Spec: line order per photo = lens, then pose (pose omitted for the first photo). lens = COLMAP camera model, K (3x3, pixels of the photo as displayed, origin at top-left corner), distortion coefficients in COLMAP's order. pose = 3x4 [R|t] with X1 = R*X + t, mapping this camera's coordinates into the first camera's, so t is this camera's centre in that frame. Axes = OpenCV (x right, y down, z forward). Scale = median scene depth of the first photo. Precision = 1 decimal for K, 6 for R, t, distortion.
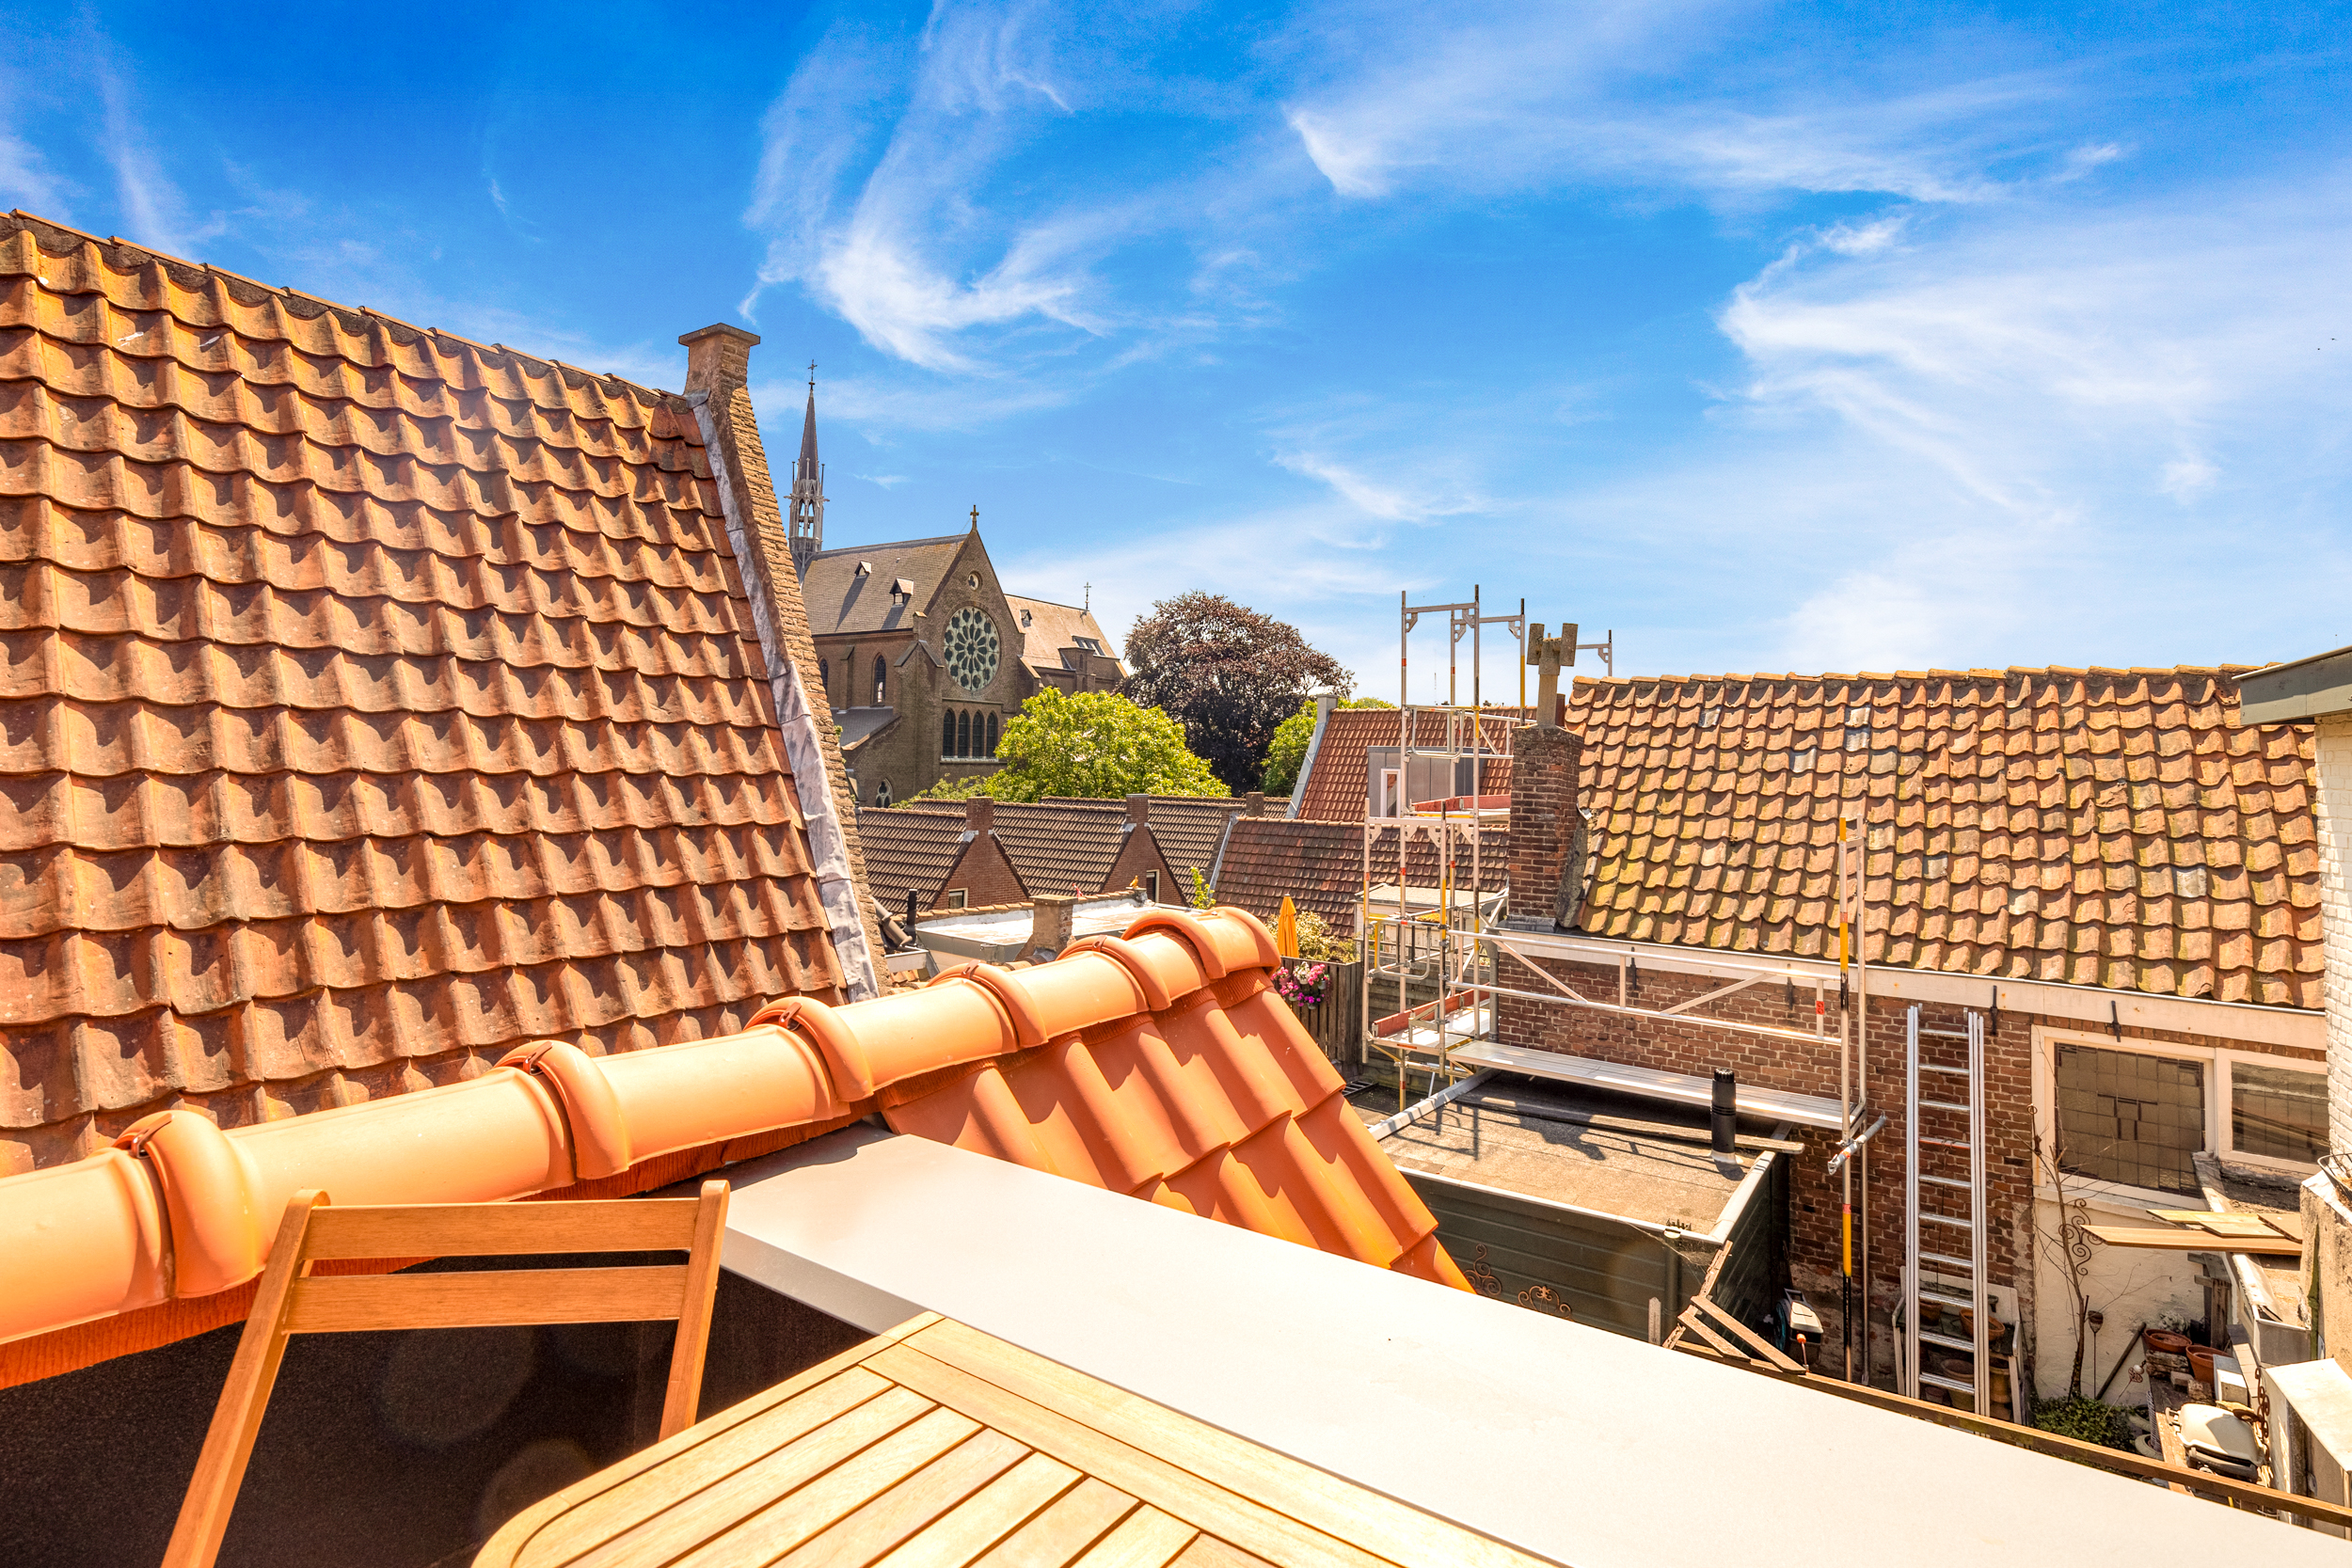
lens RADIAL K [[1169.7, 0, 1167.6], [0, 1169.7, 697.0], [0, 0, 1]] dist [-0.004612, -0.000481]
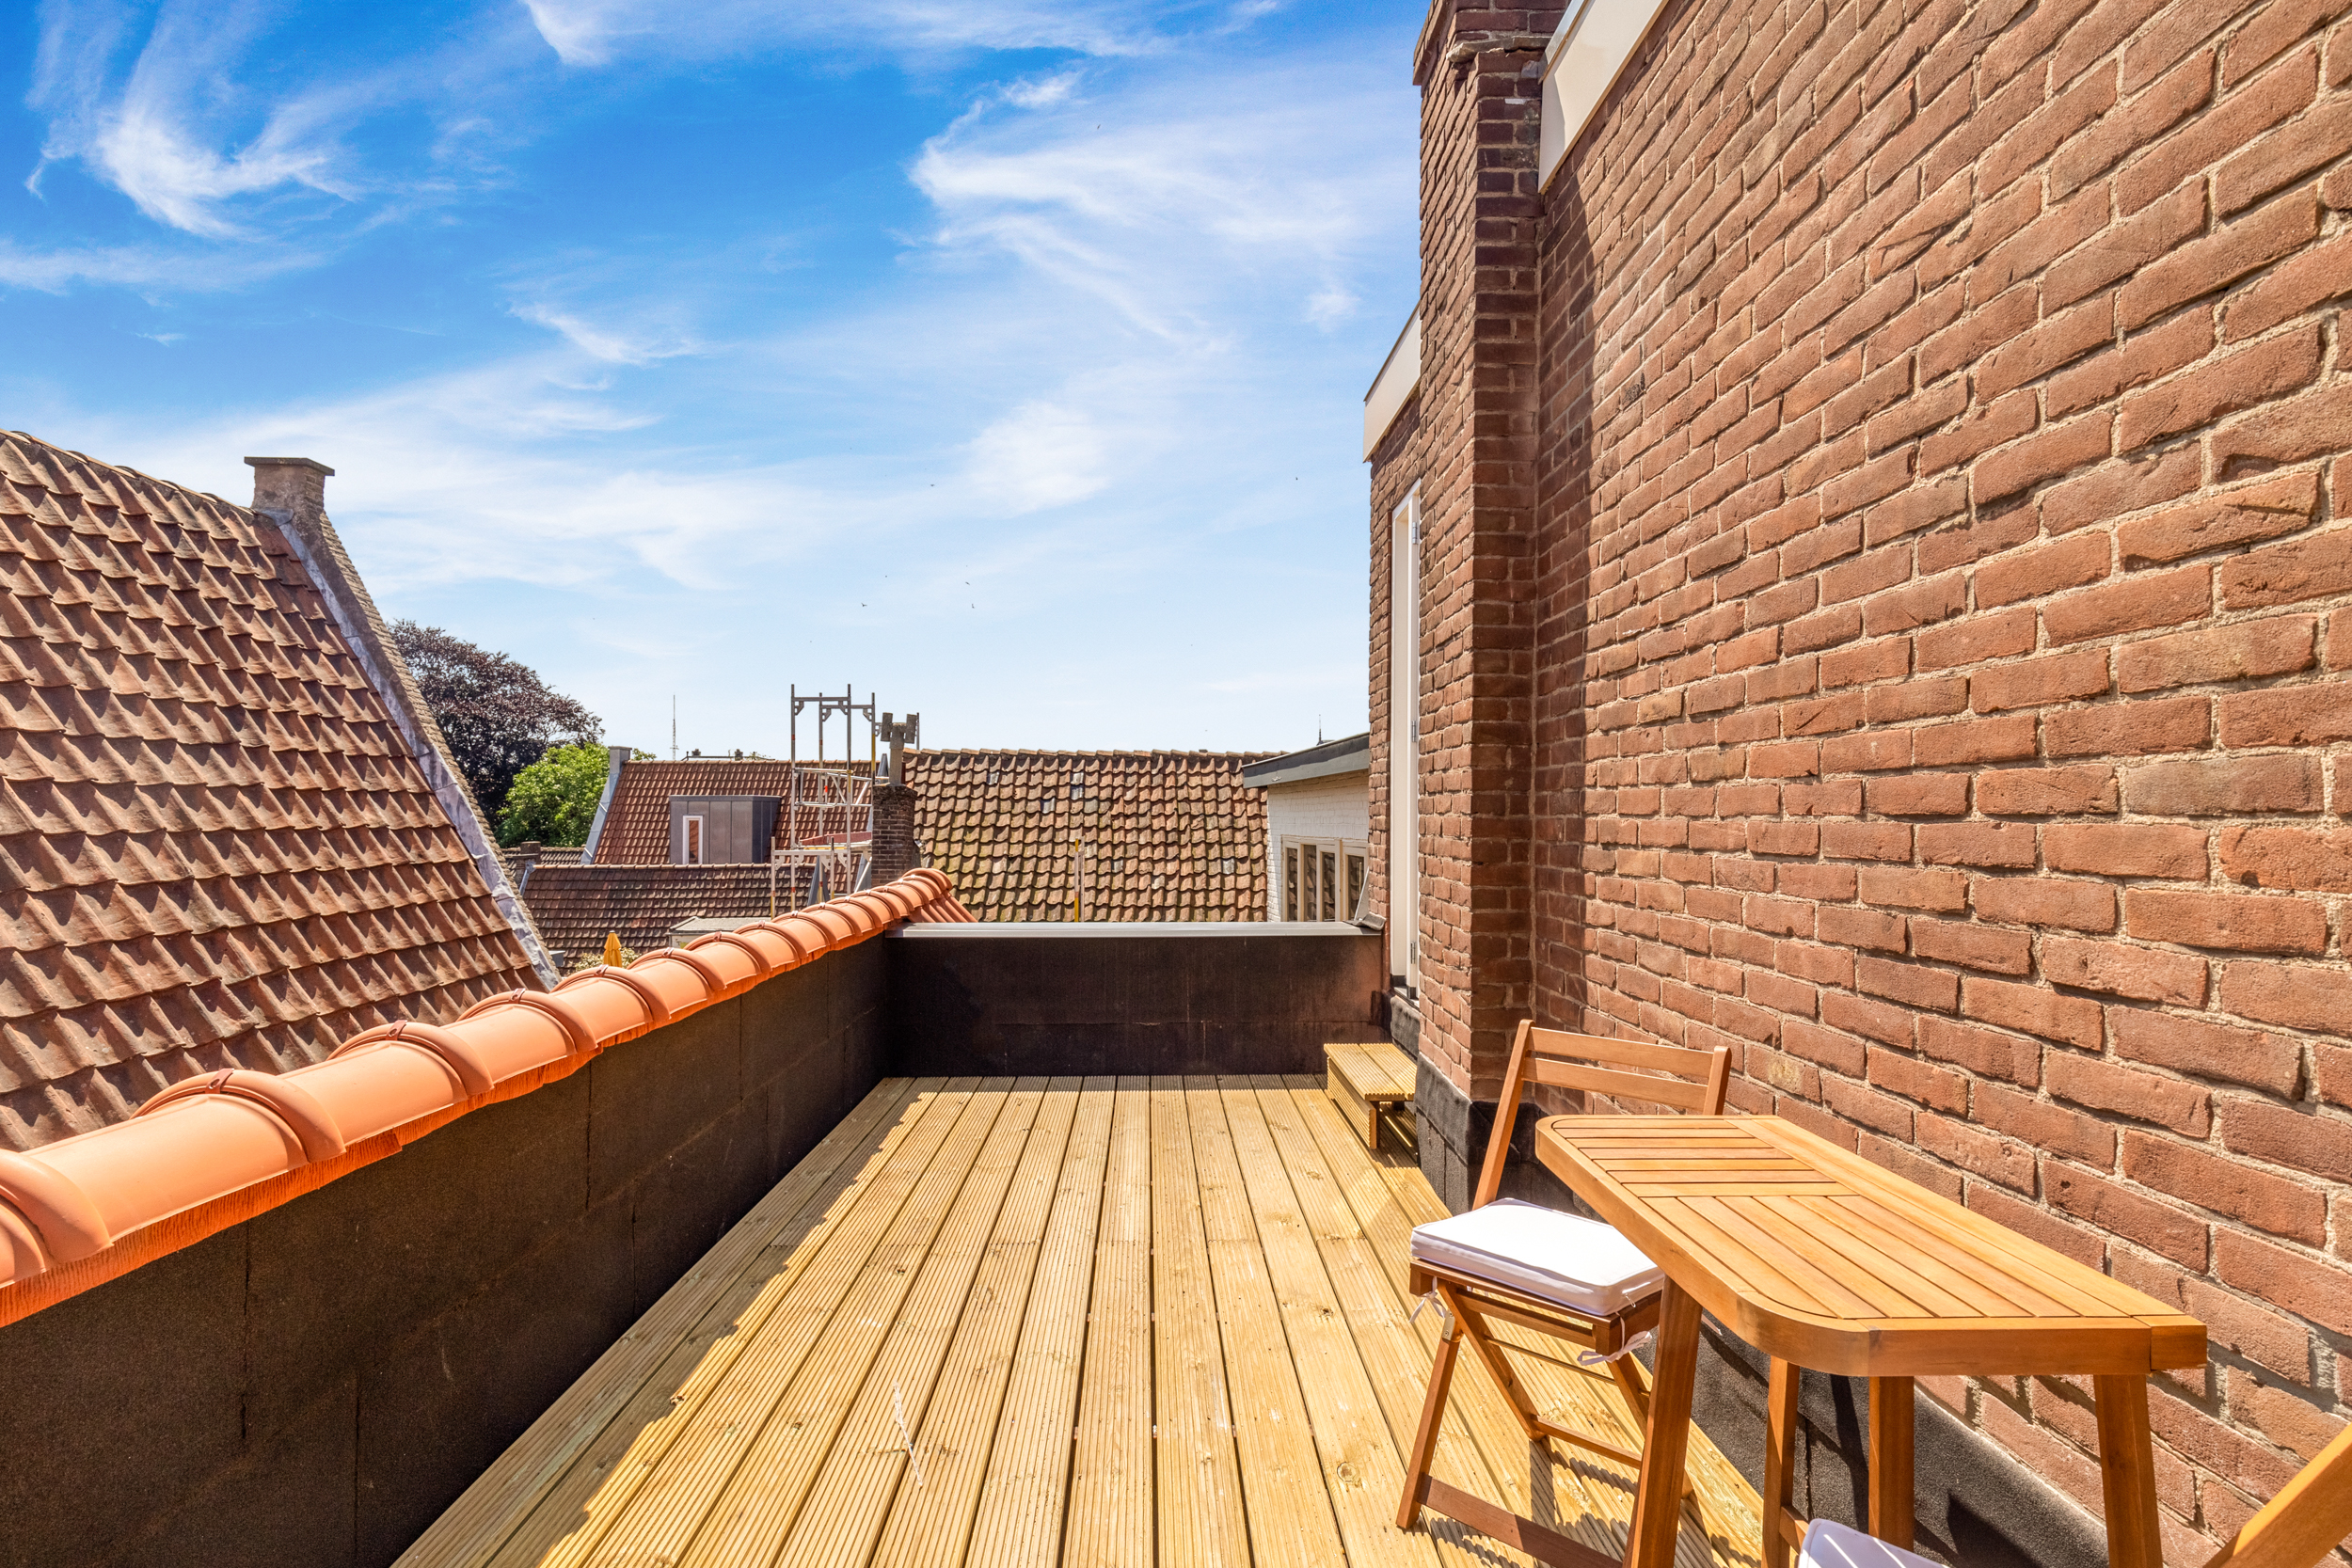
lens RADIAL K [[1119.9, 0, 1170.5], [0, 1119.9, 792.9], [0, 0, 1]] dist [0.006022, -0.001051]
pose [[0.795327, -0.006396, 0.606147, -0.276370], [-0.019950, 0.999126, 0.036718, -0.024836], [-0.605852, -0.041296, 0.794505, -0.352508]]
